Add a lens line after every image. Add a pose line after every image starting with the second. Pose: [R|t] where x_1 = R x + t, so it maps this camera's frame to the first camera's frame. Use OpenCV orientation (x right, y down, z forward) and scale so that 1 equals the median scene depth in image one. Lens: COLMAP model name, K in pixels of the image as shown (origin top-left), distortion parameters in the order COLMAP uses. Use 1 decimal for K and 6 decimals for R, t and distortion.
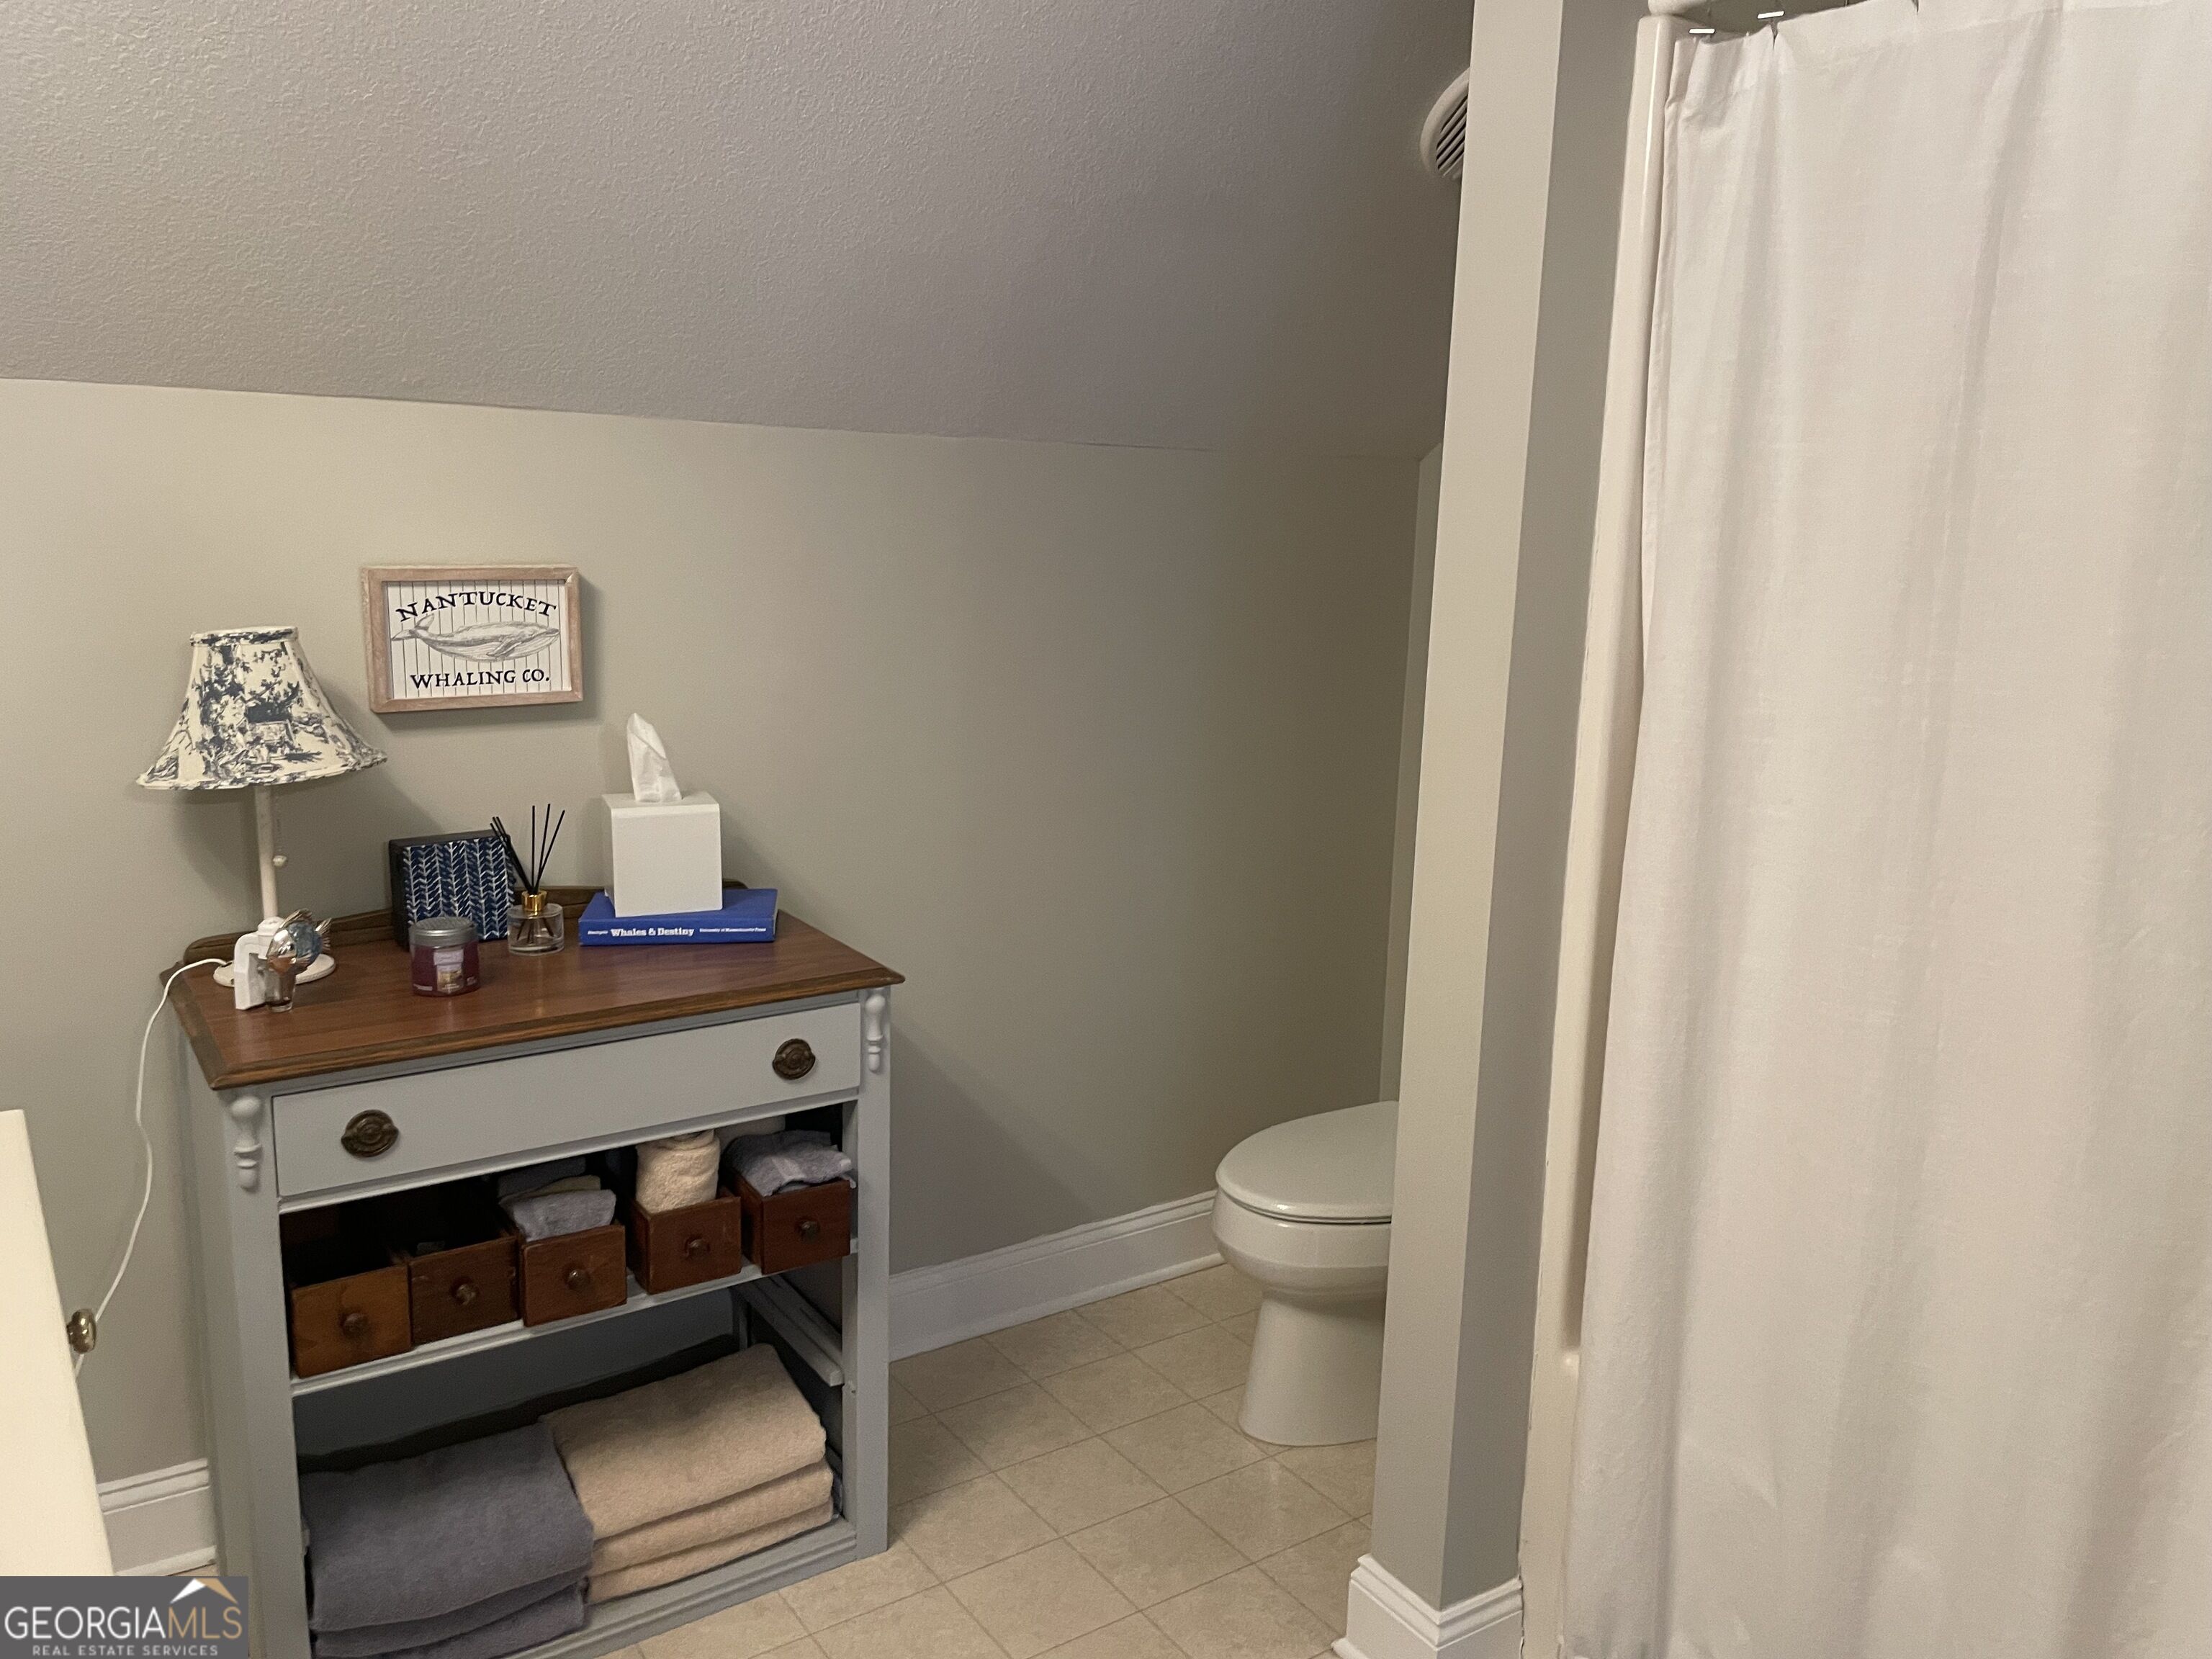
lens RADIAL K [[1699.3, 0, 1133.9], [0, 1699.3, 790.3], [0, 0, 1]] dist [0.058105, -0.084590]
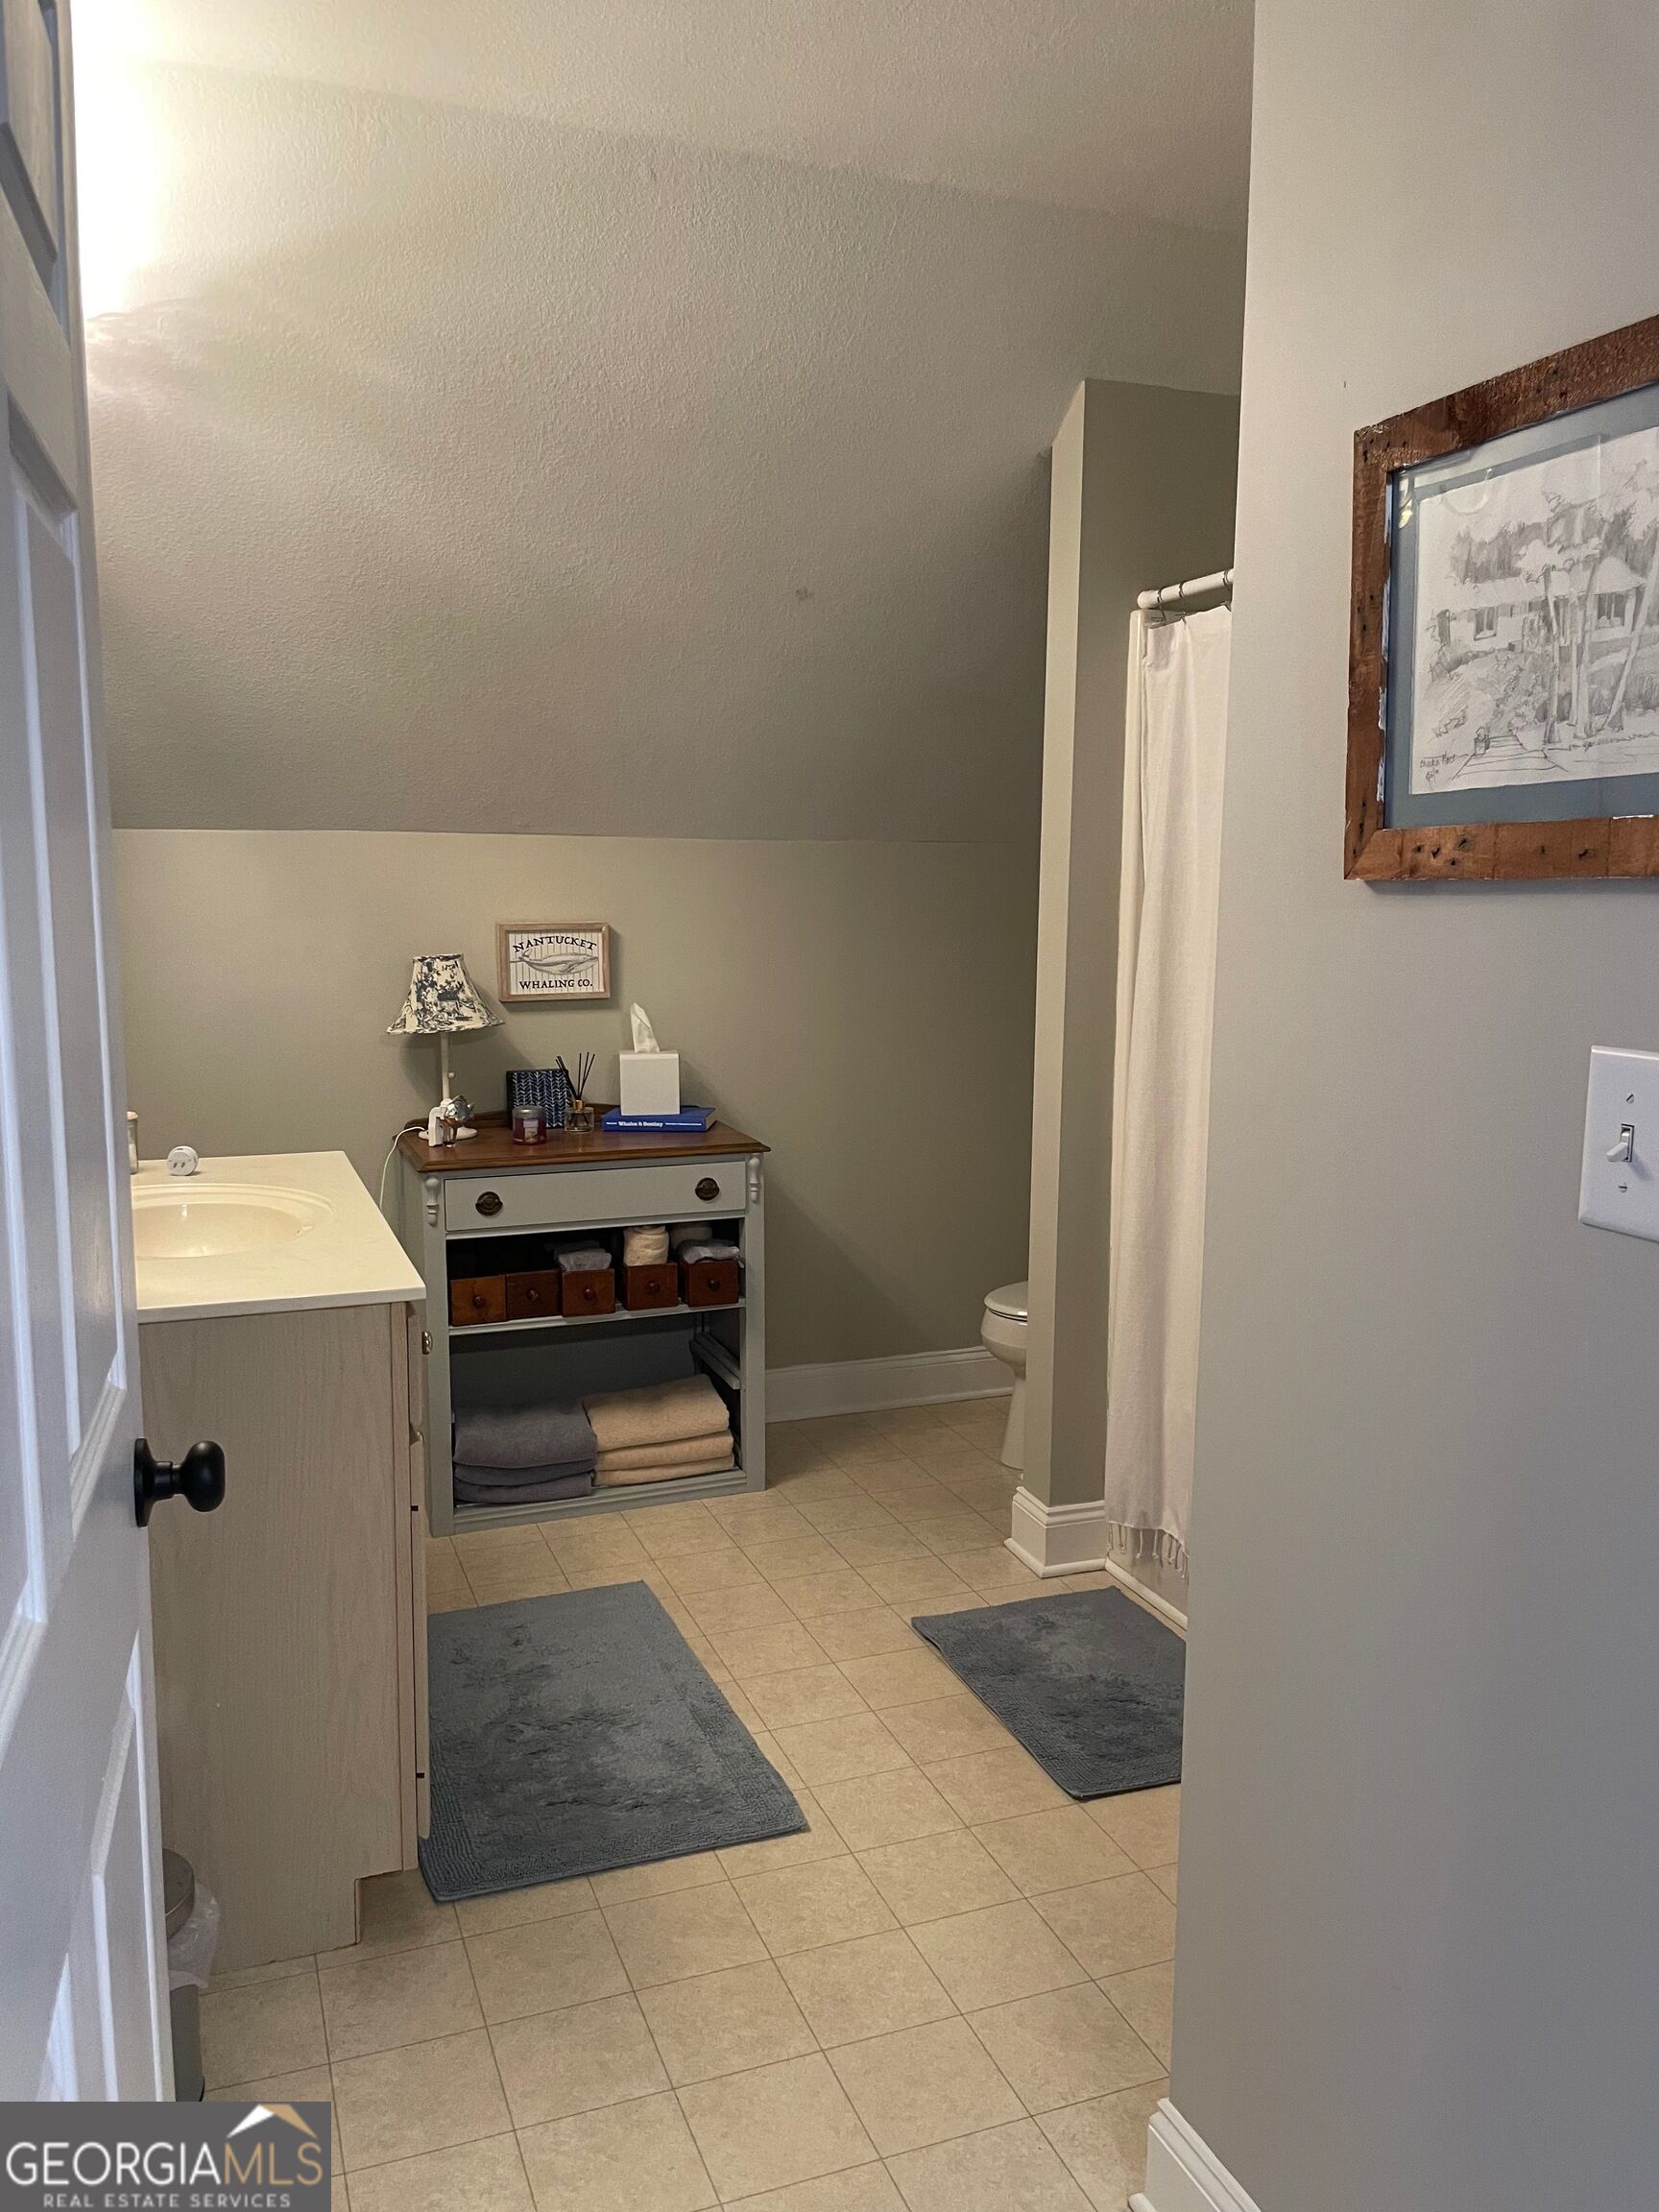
lens RADIAL K [[1699.3, 0, 834.8], [0, 1699.3, 1100.4], [0, 0, 1]] dist [0.058105, -0.084590]
pose [[0.969429, 0.007295, -0.245262, 0.365596], [-0.018407, 0.998904, -0.043045, 0.136558], [0.244679, 0.046244, 0.968501, -0.702369]]
